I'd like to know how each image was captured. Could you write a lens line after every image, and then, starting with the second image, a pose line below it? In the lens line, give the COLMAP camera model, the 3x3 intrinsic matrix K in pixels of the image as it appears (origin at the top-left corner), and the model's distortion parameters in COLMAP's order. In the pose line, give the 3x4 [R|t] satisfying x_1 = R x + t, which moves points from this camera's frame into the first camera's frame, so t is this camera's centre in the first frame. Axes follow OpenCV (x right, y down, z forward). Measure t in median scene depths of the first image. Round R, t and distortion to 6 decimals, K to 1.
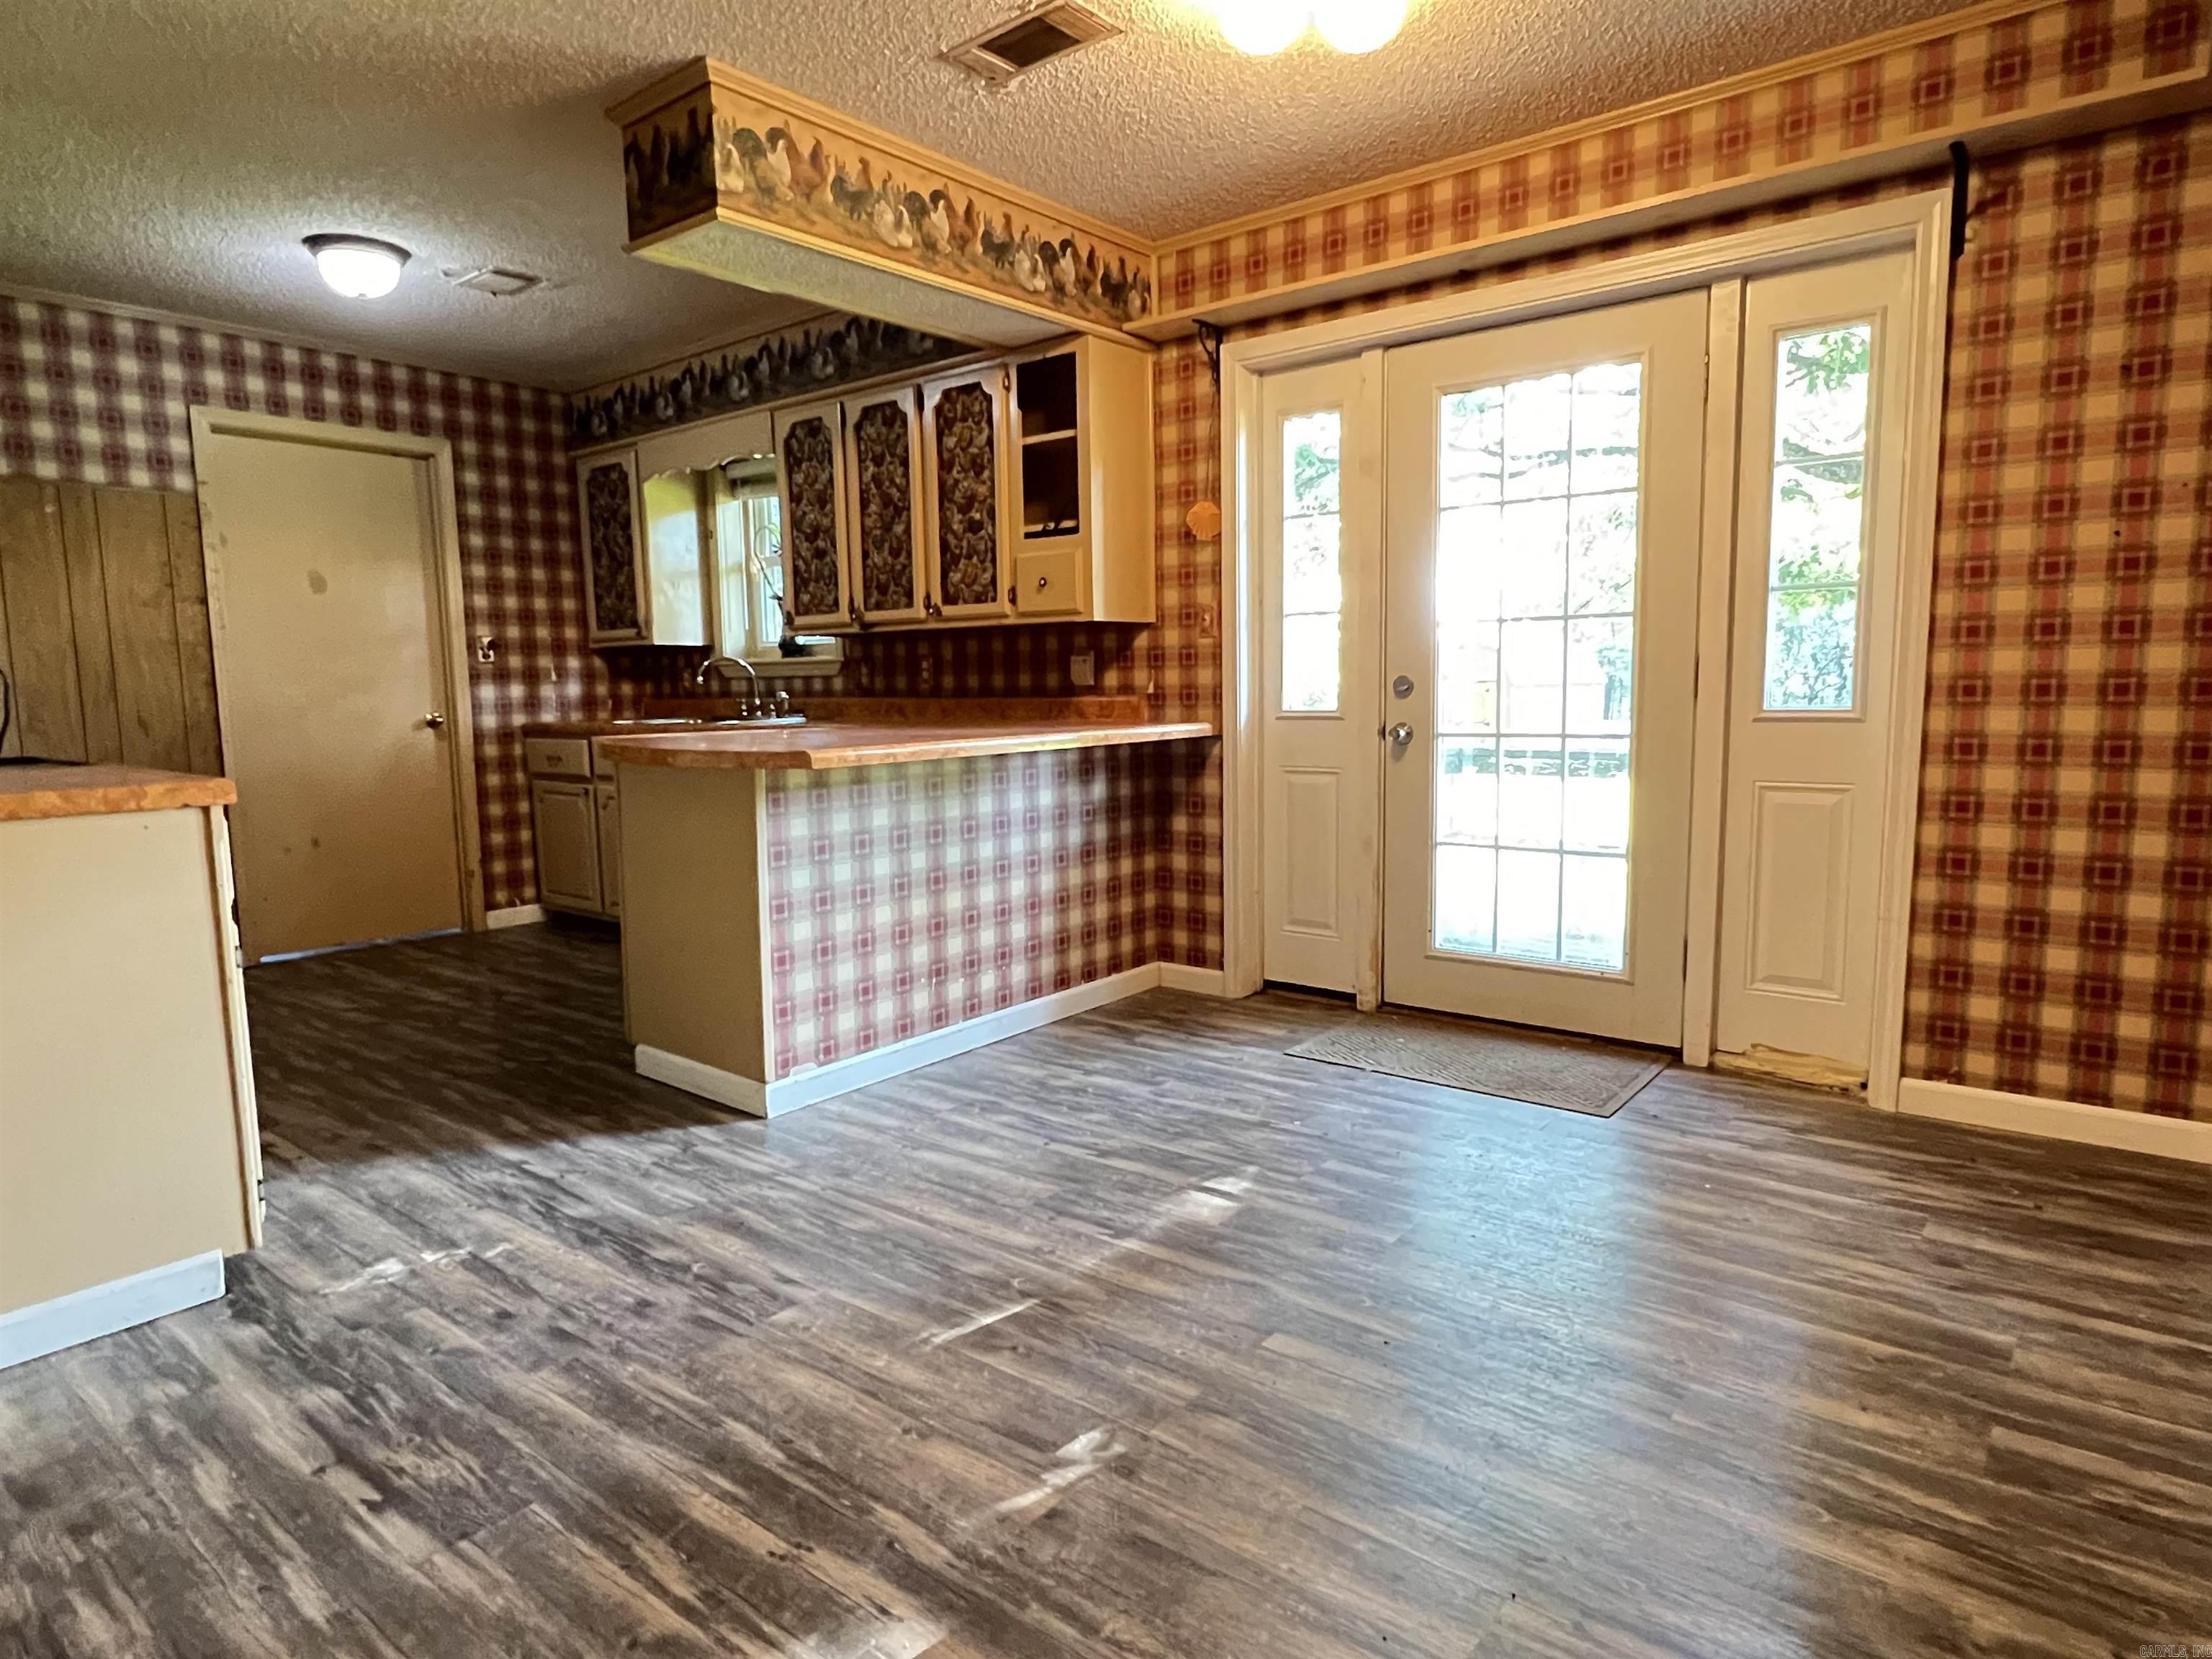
lens RADIAL K [[1273.2, 0, 1104.4], [0, 1273.2, 833.2], [0, 0, 1]] dist [-0.001017, 0.000202]
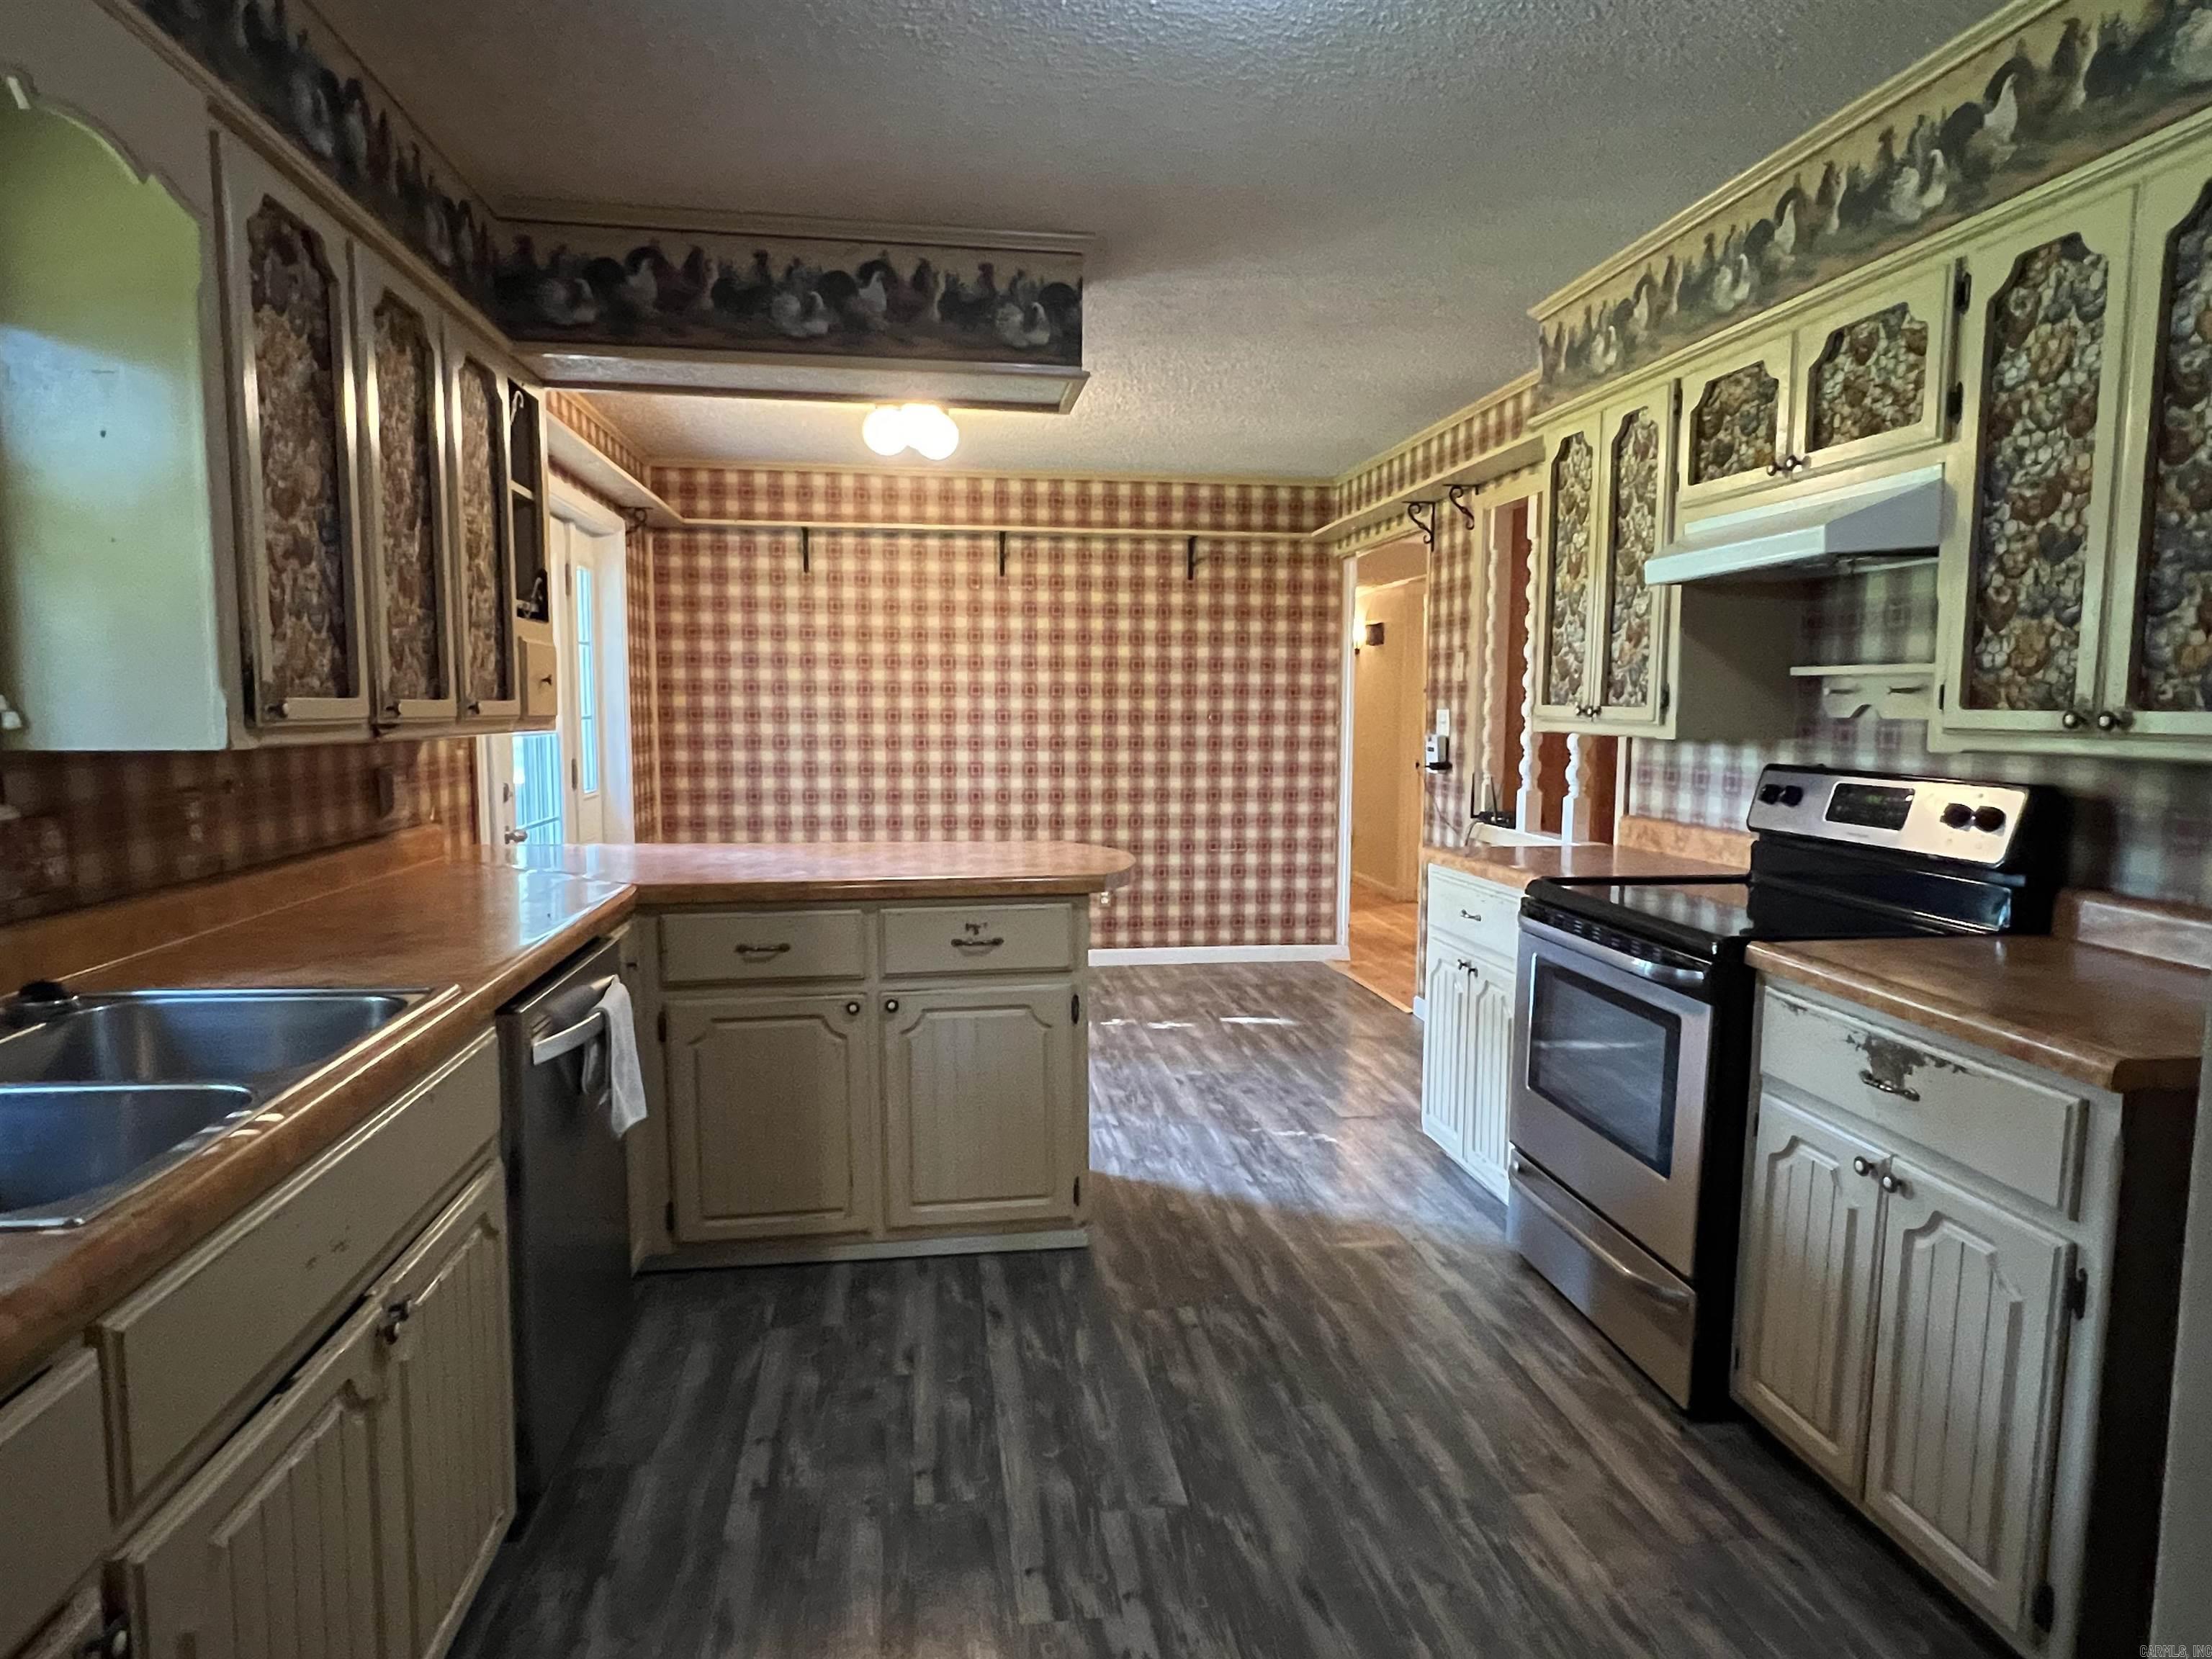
lens RADIAL K [[1273.2, 0, 1102.6], [0, 1273.2, 832.8], [0, 0, 1]] dist [-0.001017, 0.000202]
pose [[-0.732789, -0.054213, 0.678293, -1.078377], [0.089789, 0.980401, 0.175363, -0.278772], [-0.674506, 0.189408, -0.713559, 1.764979]]
